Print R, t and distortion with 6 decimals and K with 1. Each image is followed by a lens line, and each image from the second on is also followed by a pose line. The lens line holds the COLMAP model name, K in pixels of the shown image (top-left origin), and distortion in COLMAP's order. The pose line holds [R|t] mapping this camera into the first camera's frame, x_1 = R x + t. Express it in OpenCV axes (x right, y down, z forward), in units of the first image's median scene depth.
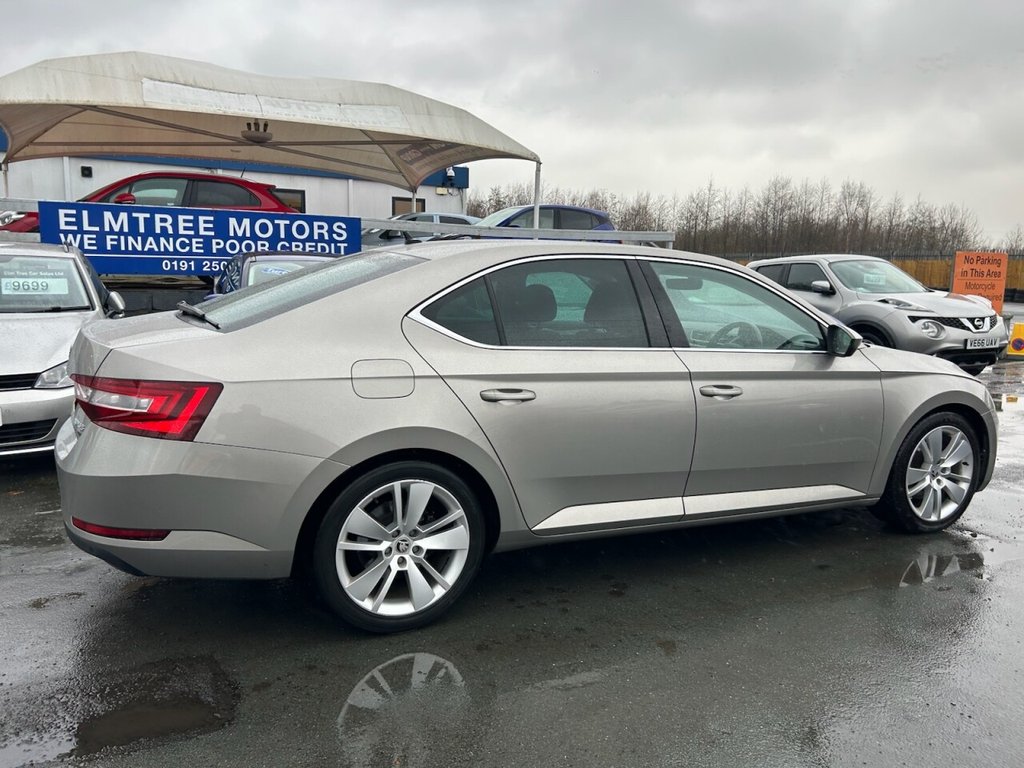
lens RADIAL K [[770.1, 0, 508.9], [0, 770.1, 381.0], [0, 0, 1]] dist [0.044334, -0.045670]
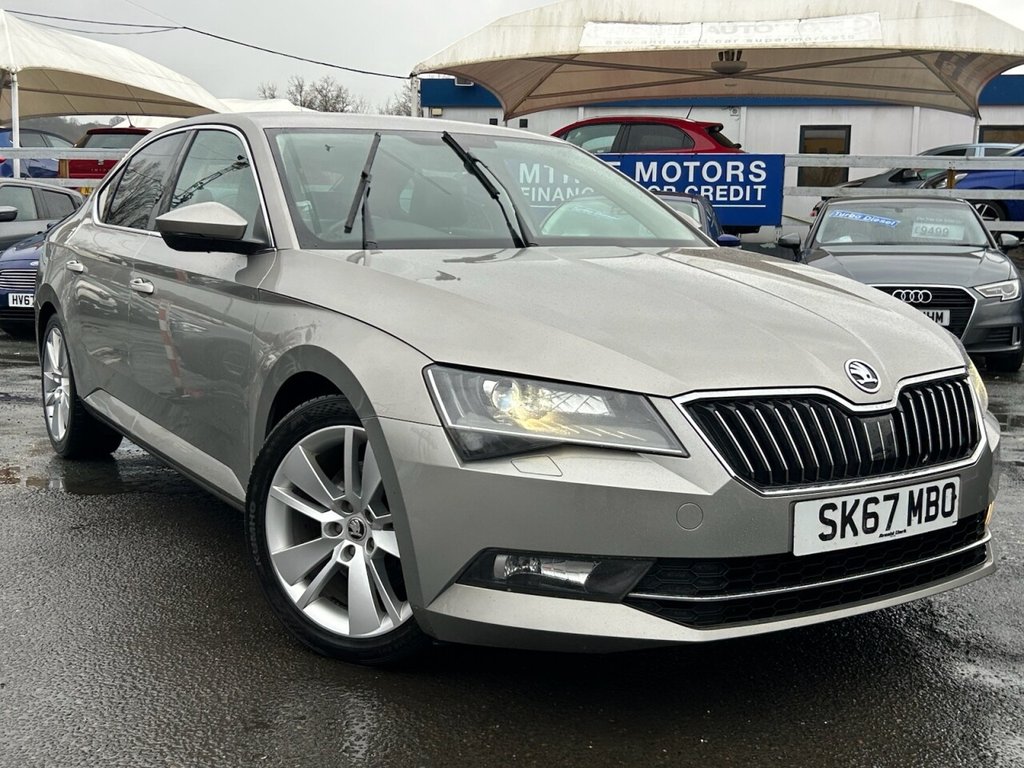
lens RADIAL K [[1195.6, 0, 504.0], [0, 1195.6, 385.4], [0, 0, 1]] dist [0.027965, 0.000000]
pose [[0.771180, 0.072280, -0.632500, 0.460186], [-0.093068, 0.995660, 0.000307, 0.073452], [0.629777, 0.058629, 0.774560, -0.205161]]
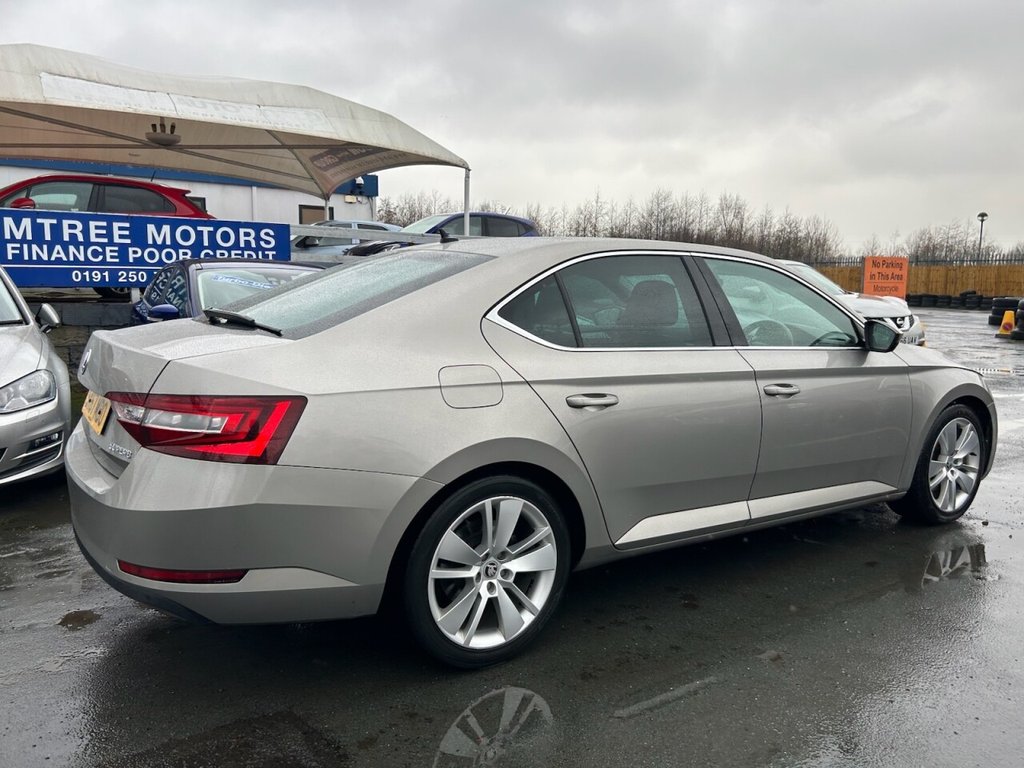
lens RADIAL K [[770.1, 0, 508.8], [0, 770.1, 379.2], [0, 0, 1]] dist [0.044334, -0.045670]
pose [[0.989585, -0.029809, 0.140832, -0.072231], [0.032127, 0.999383, -0.014218, 0.000852], [-0.140322, 0.018595, 0.989931, 0.028684]]
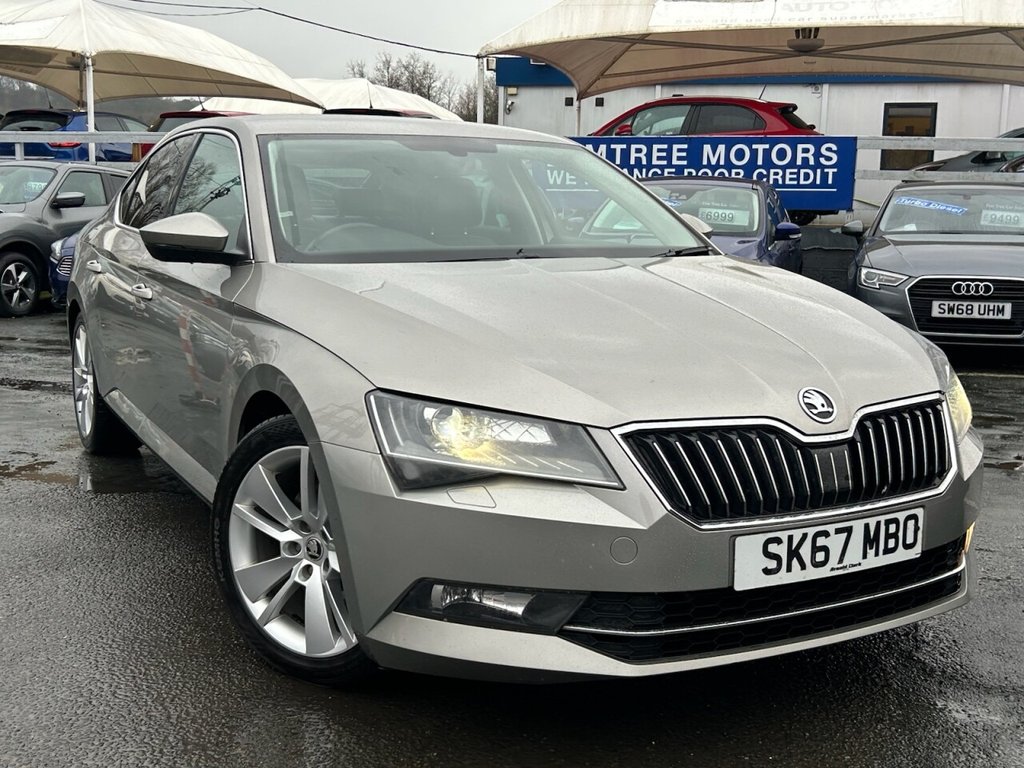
lens RADIAL K [[1195.6, 0, 519.6], [0, 1195.6, 404.0], [0, 0, 1]] dist [0.027965, 0.000000]
pose [[0.730194, 0.102122, -0.675565, 0.481453], [-0.100919, 0.994042, 0.041184, 0.059147], [0.675745, 0.038105, 0.736150, -0.181696]]
